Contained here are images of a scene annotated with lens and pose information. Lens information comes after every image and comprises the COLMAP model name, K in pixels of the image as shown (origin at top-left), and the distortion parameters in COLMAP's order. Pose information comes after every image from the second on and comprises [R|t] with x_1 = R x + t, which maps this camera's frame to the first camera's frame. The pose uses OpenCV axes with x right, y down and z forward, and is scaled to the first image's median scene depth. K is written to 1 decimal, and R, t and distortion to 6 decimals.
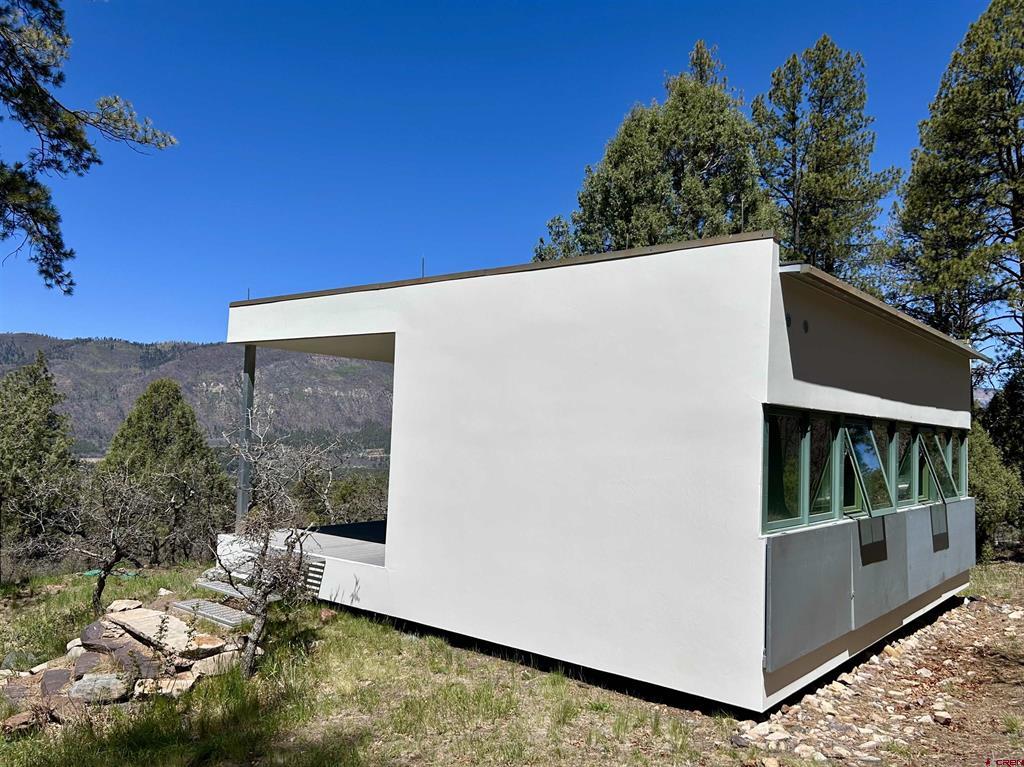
lens RADIAL K [[798.1, 0, 512.0], [0, 798.1, 383.5], [0, 0, 1]] dist [0.055861, -0.058157]
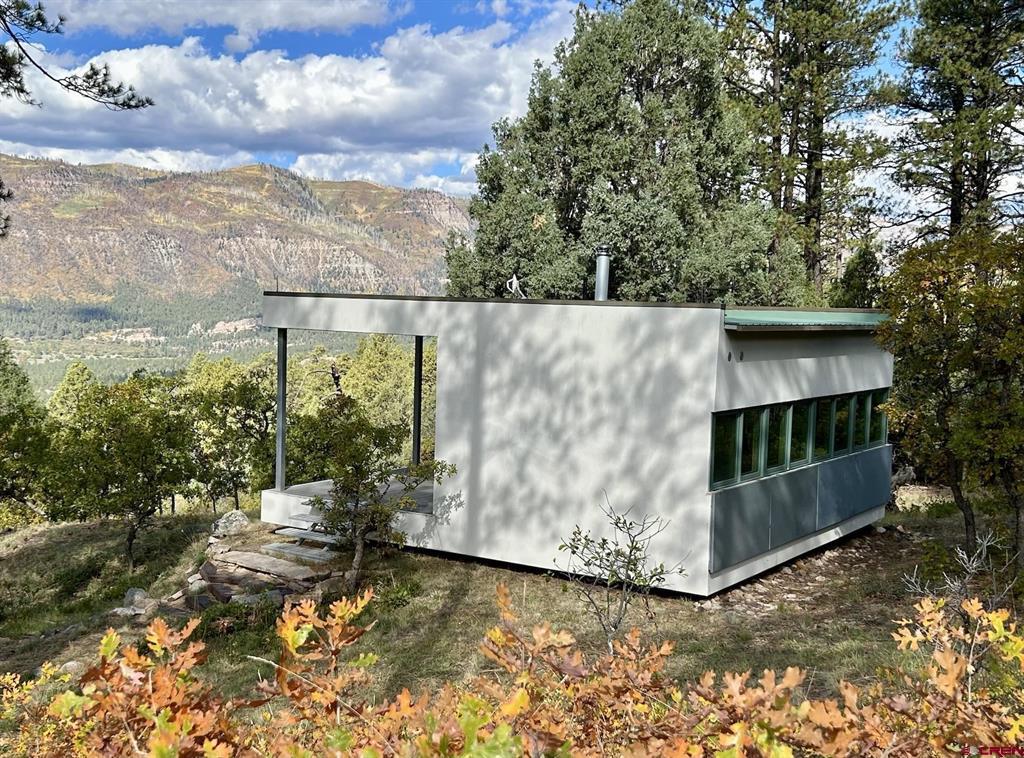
lens RADIAL K [[1237.3, 0, 511.1], [0, 1237.3, 418.4], [0, 0, 1]] dist [0.022721, 0.012179]
pose [[0.991812, -0.015597, 0.126751, -0.285407], [-0.004469, 0.987667, 0.156505, -0.248115], [-0.127629, -0.155790, 0.979510, -0.984095]]
